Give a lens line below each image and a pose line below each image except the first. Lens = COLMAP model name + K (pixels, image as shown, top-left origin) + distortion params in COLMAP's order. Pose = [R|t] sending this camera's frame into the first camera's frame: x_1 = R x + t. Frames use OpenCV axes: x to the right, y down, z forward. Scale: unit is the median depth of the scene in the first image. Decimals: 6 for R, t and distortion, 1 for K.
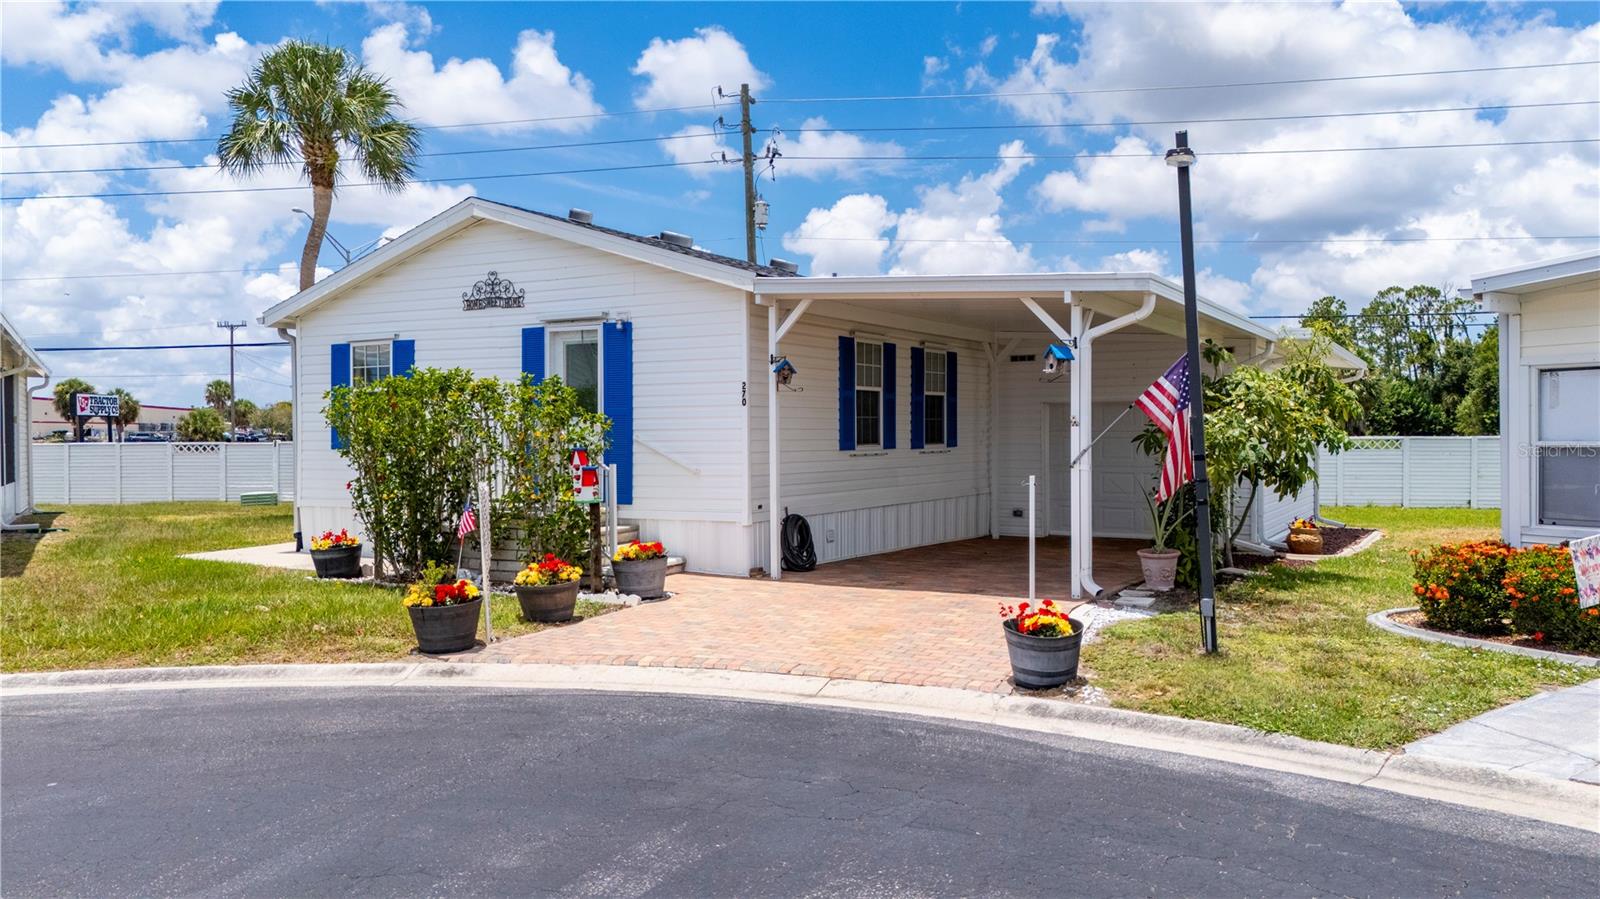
lens RADIAL K [[1177.7, 0, 800.0], [0, 1177.7, 449.5], [0, 0, 1]] dist [0.073461, -0.070059]
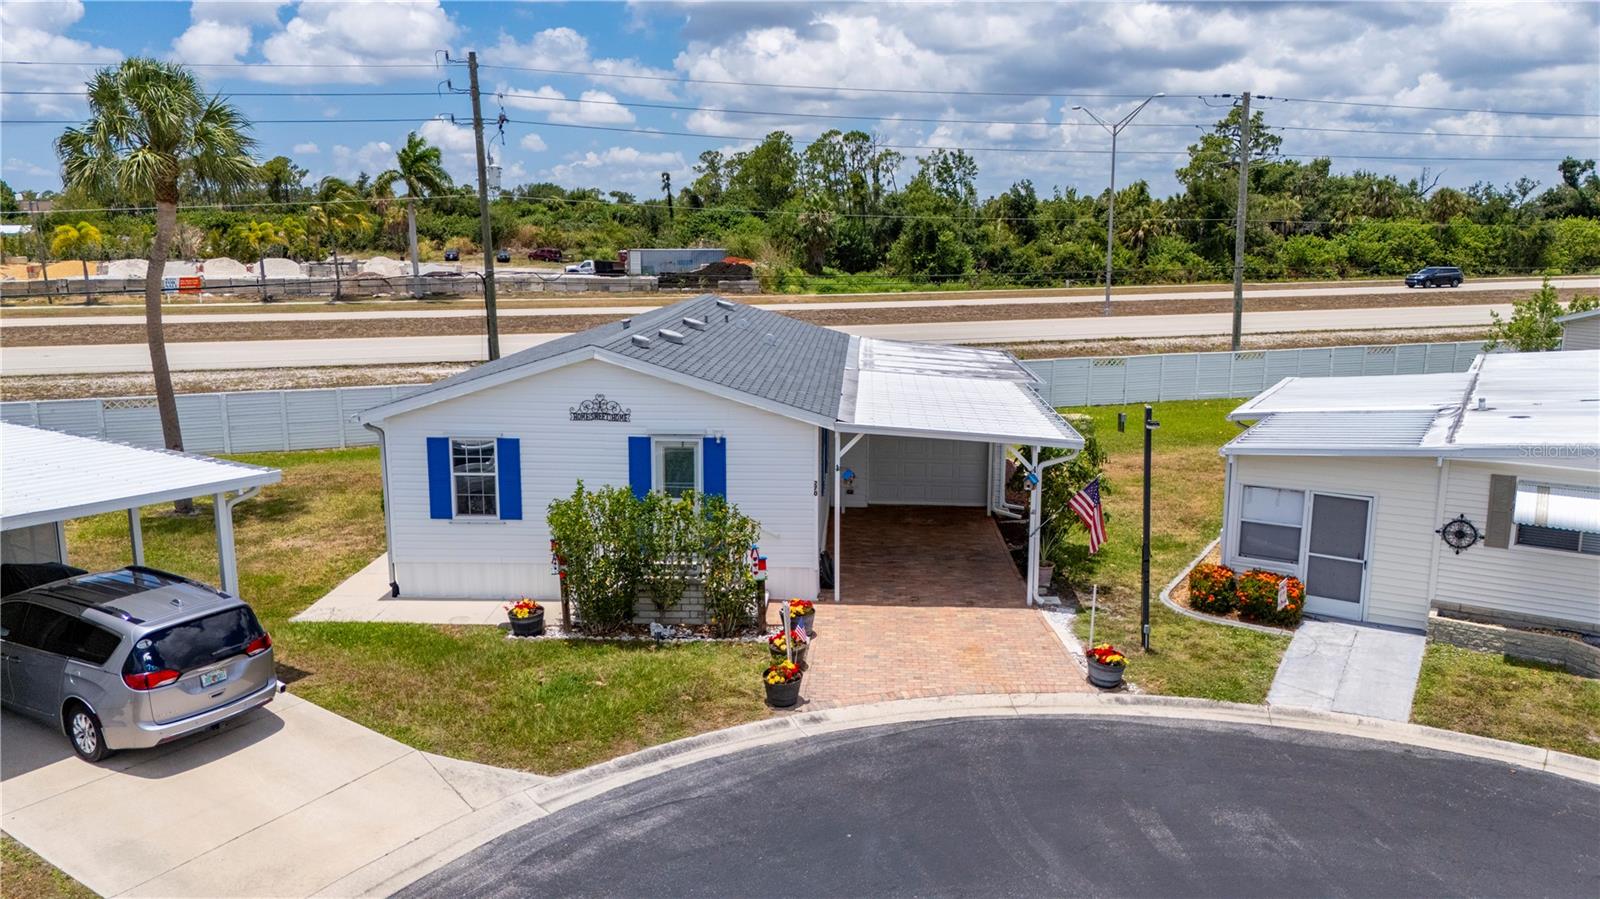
lens RADIAL K [[1170.4, 0, 800.0], [0, 1170.4, 449.5], [0, 0, 1]] dist [0.090894, -0.137423]
pose [[0.890544, -0.082124, 0.447422, -0.750406], [0.000011, 0.983573, 0.180512, -0.375203], [-0.454897, -0.160749, 0.875916, -0.343174]]
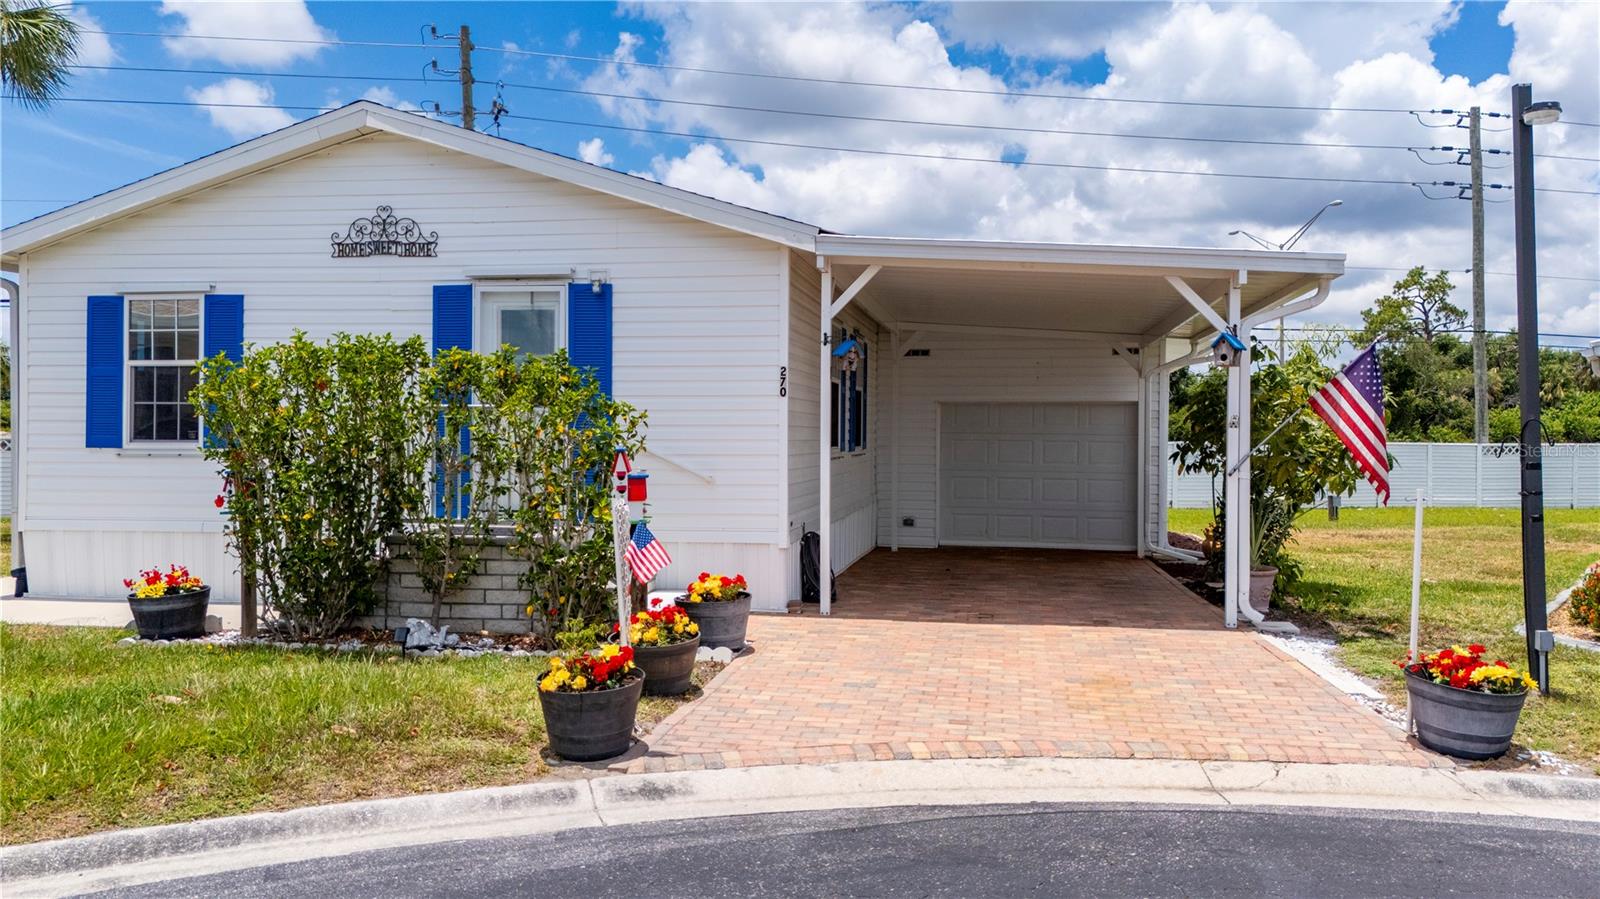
lens RADIAL K [[1189.2, 0, 800.0], [0, 1189.2, 449.5], [0, 0, 1]] dist [0.029132, 0.002746]
pose [[0.935083, 0.007677, 0.354344, -0.315333], [-0.007712, 0.999969, -0.001313, -0.000862], [-0.354344, -0.001505, 0.935114, 0.246190]]
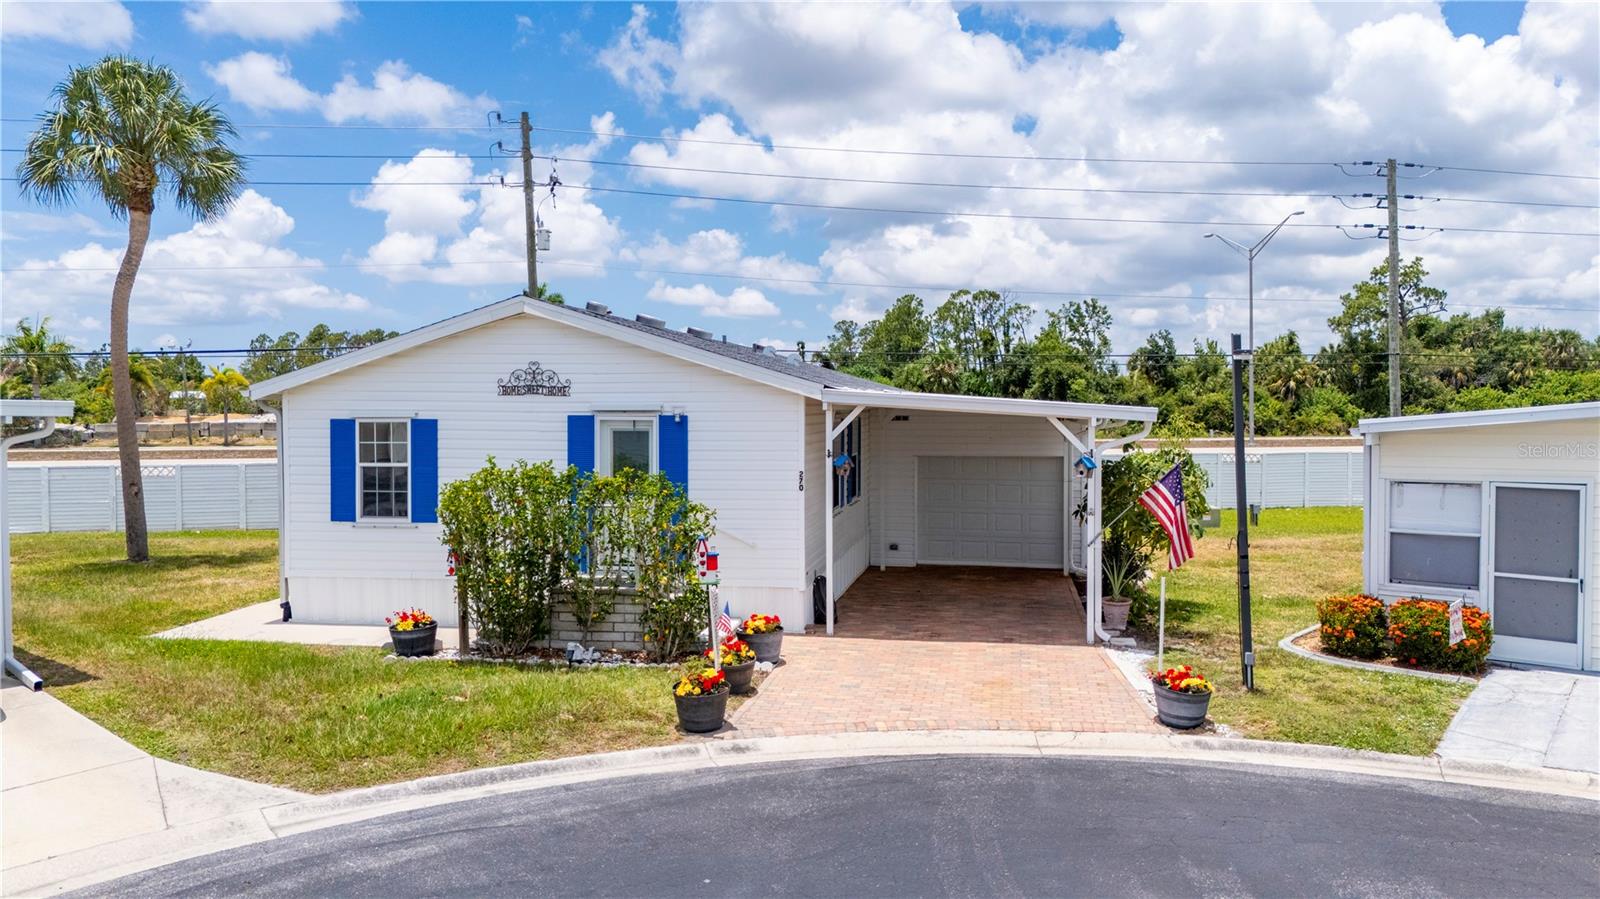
lens RADIAL K [[1173.7, 0, 800.0], [0, 1173.7, 449.5], [0, 0, 1]] dist [0.074720, -0.073988]
pose [[0.939462, -0.010569, 0.342491, -0.453414], [0.001253, 0.999623, 0.027410, -0.111224], [-0.342652, -0.025322, 0.939121, -0.122456]]
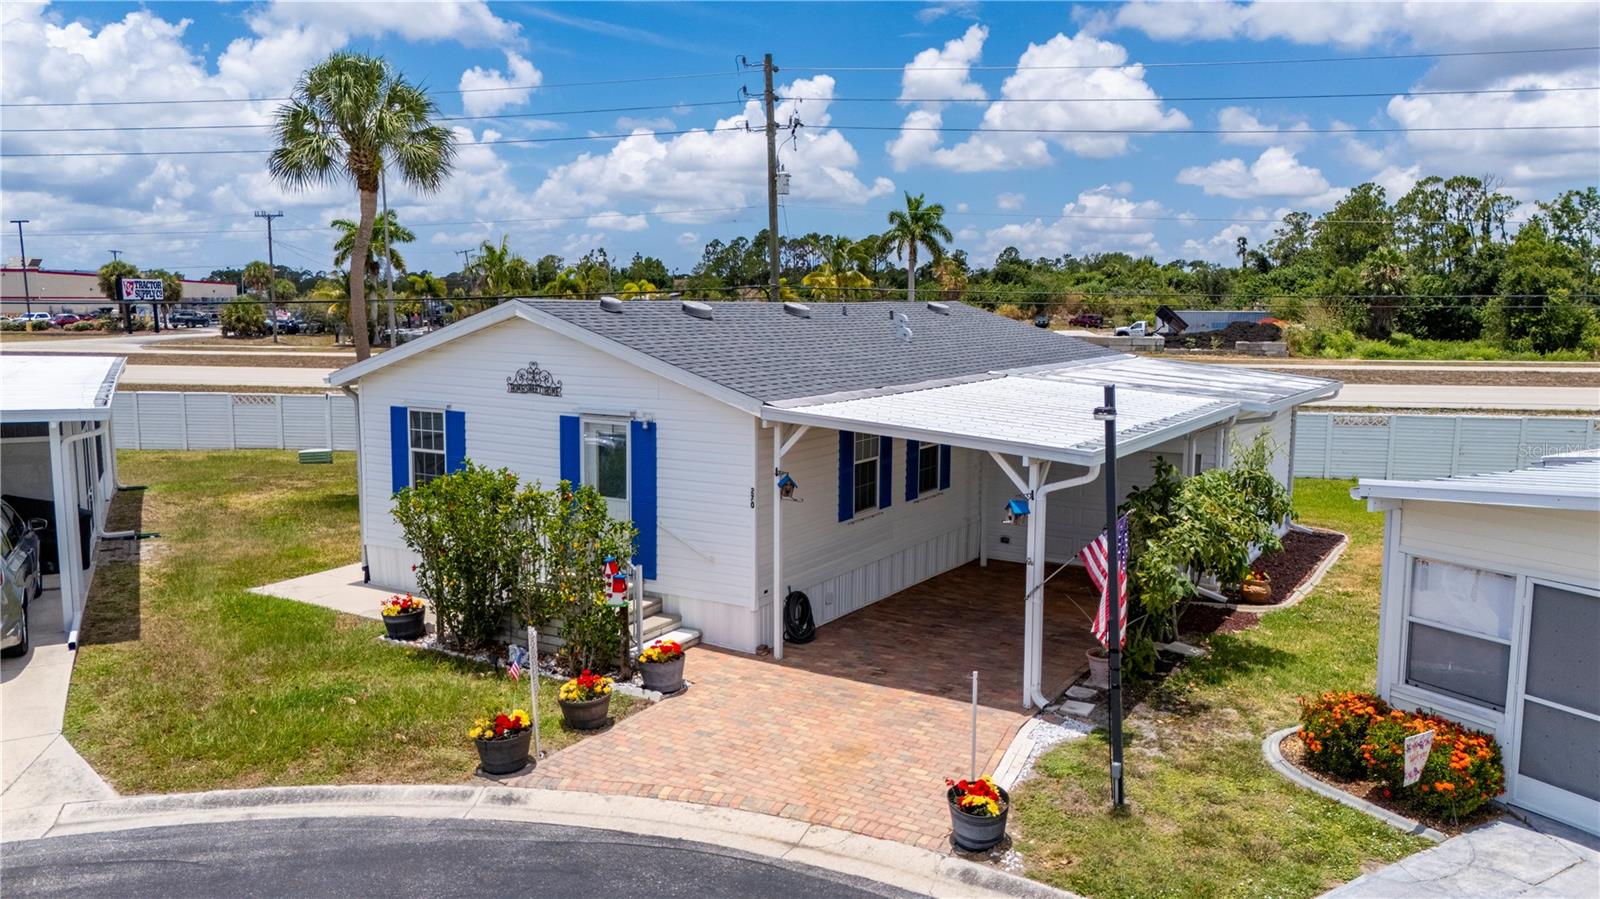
lens RADIAL K [[1173.7, 0, 800.0], [0, 1173.7, 449.5], [0, 0, 1]] dist [0.074720, -0.073988]
pose [[0.999621, 0.012261, -0.024659, 0.026434], [-0.009270, 0.992977, 0.117940, -0.227787], [0.025932, -0.117667, 0.992714, -0.130801]]
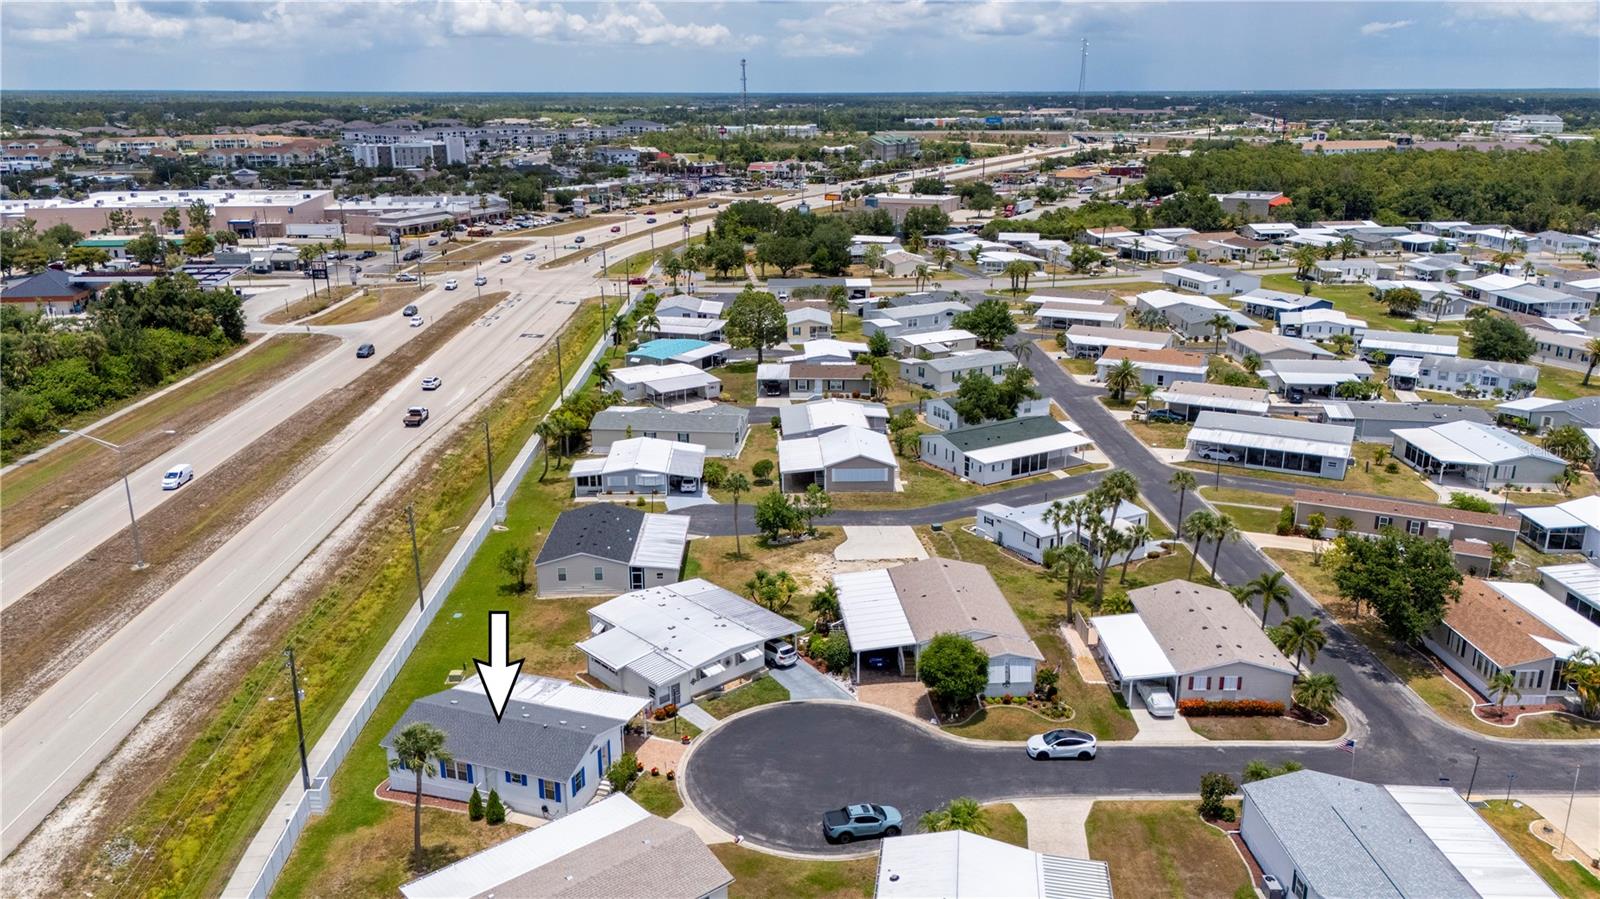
lens RADIAL K [[1177.7, 0, 800.0], [0, 1177.7, 449.5], [0, 0, 1]] dist [0.073461, -0.070059]
pose [[-0.213048, -0.273016, 0.938122, -5.913592], [0.011101, 0.959427, 0.281737, -3.393449], [-0.976979, 0.070438, -0.201374, 1.242969]]
